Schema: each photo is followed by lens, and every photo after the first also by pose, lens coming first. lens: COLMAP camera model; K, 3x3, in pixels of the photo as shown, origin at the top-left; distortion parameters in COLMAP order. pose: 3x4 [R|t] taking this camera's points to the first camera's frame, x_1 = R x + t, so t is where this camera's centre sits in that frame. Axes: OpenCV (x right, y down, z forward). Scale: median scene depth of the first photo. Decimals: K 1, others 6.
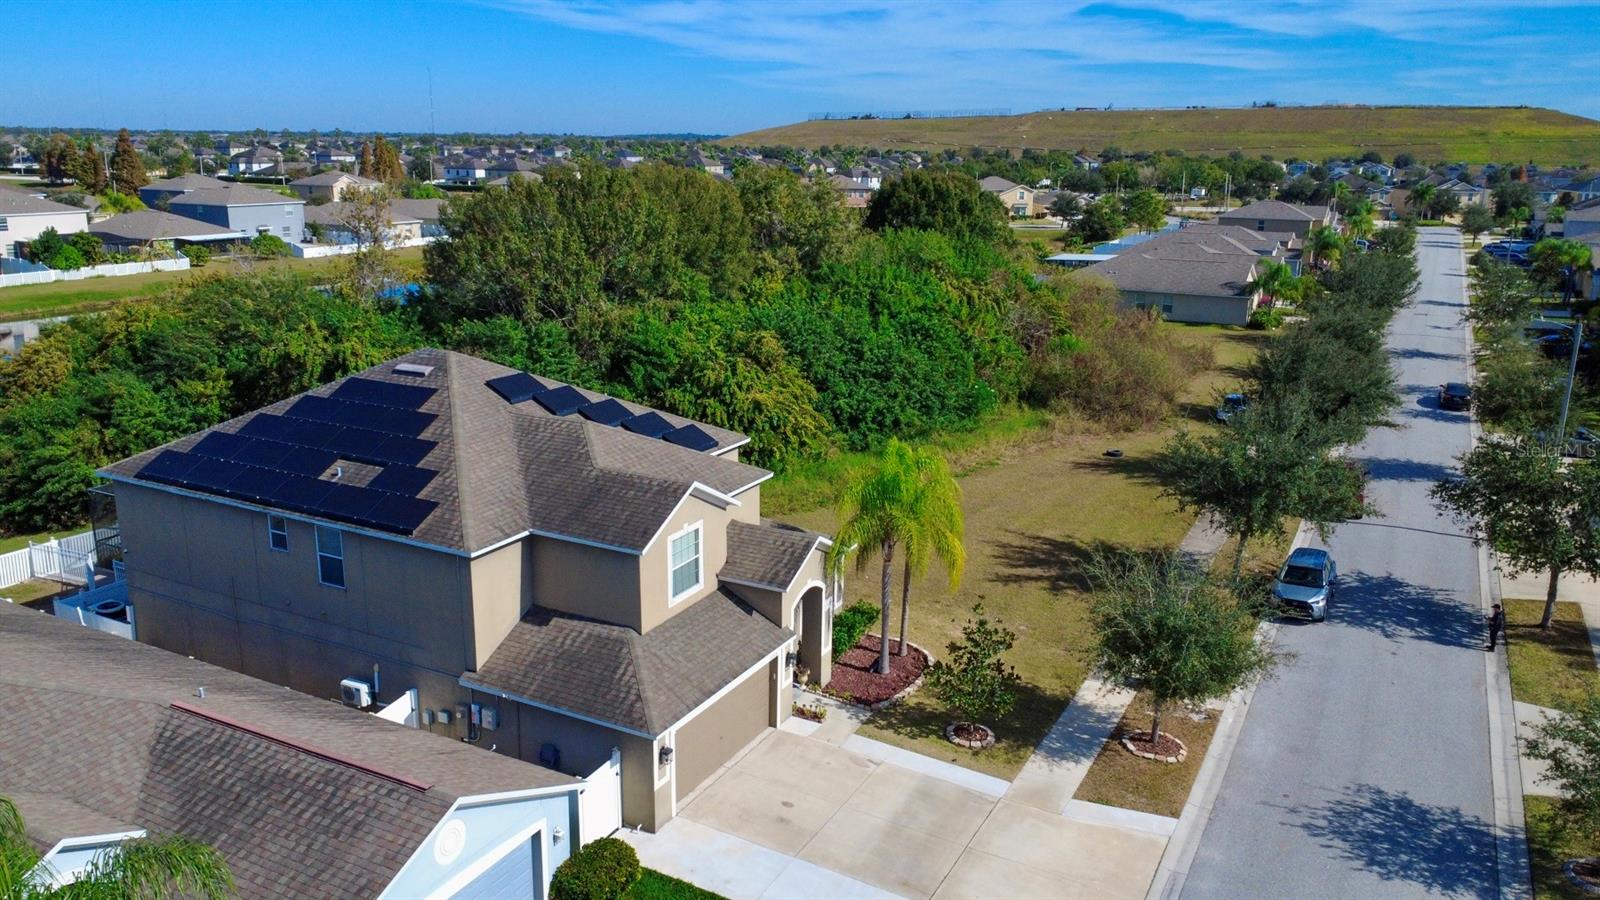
lens RADIAL K [[1199.2, 0, 788.0], [0, 1199.2, 452.1], [0, 0, 1]] dist [0.004772, -0.009305]
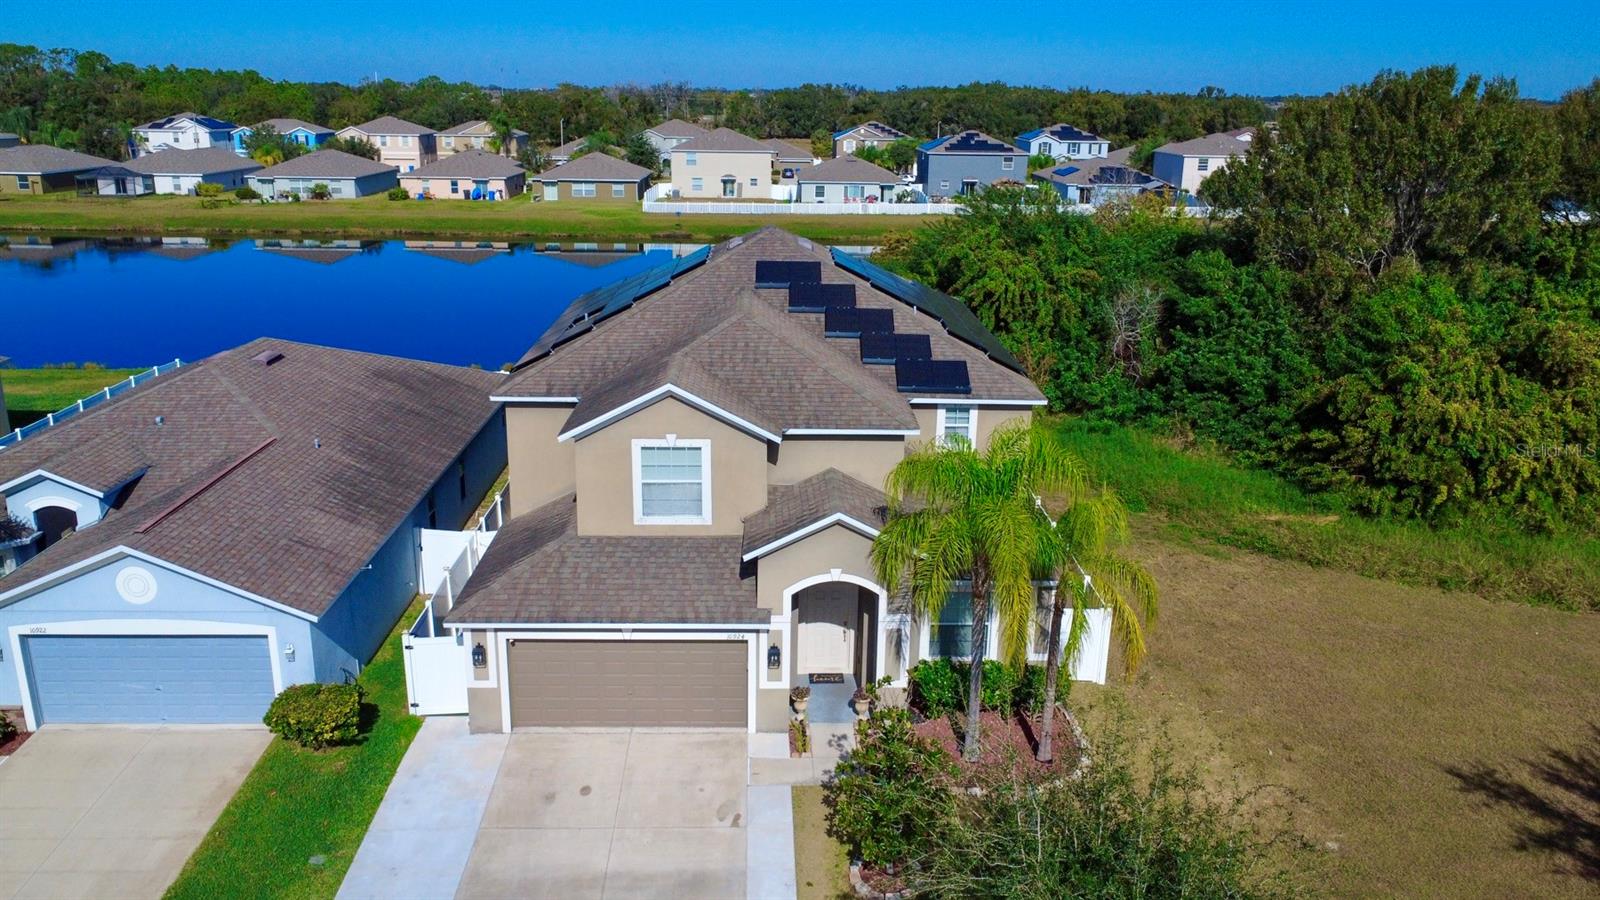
lens RADIAL K [[1199.2, 0, 788.0], [0, 1199.2, 452.1], [0, 0, 1]] dist [0.004772, -0.009305]
pose [[0.494408, 0.249893, -0.832535, 0.606850], [-0.226878, 0.961683, 0.153924, -0.069387], [0.839099, 0.112783, 0.532159, 0.594102]]
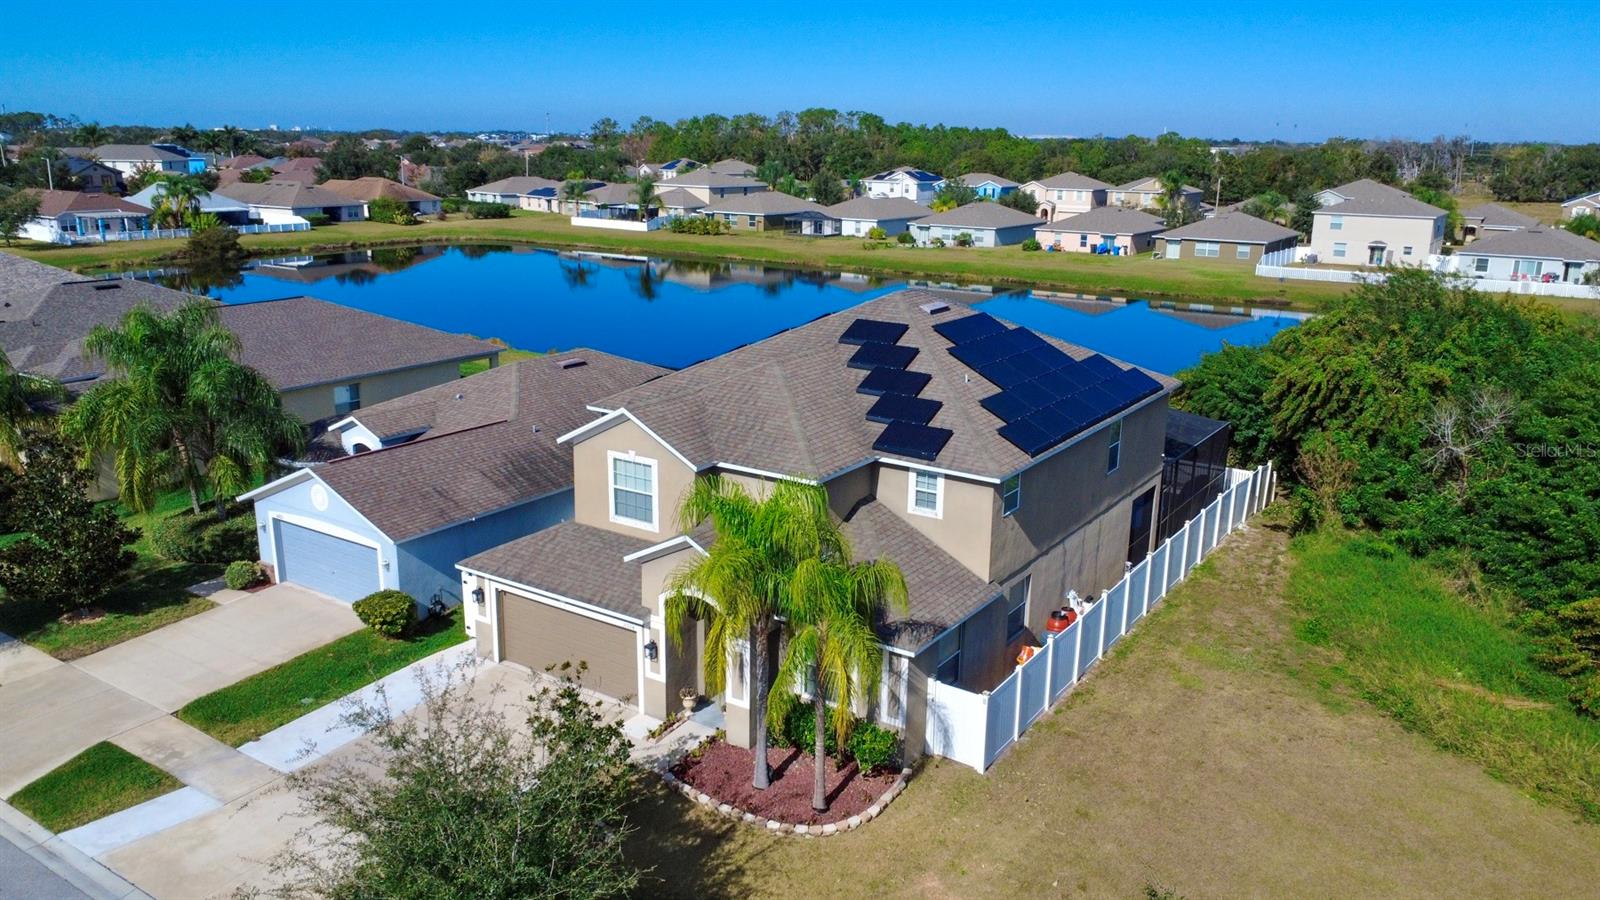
lens RADIAL K [[1199.2, 0, 788.0], [0, 1199.2, 452.1], [0, 0, 1]] dist [0.004772, -0.009305]
pose [[-0.099914, 0.246373, -0.964011, 0.805654], [-0.260585, 0.928563, 0.264321, -0.220473], [0.960267, 0.277617, -0.028575, 1.086275]]
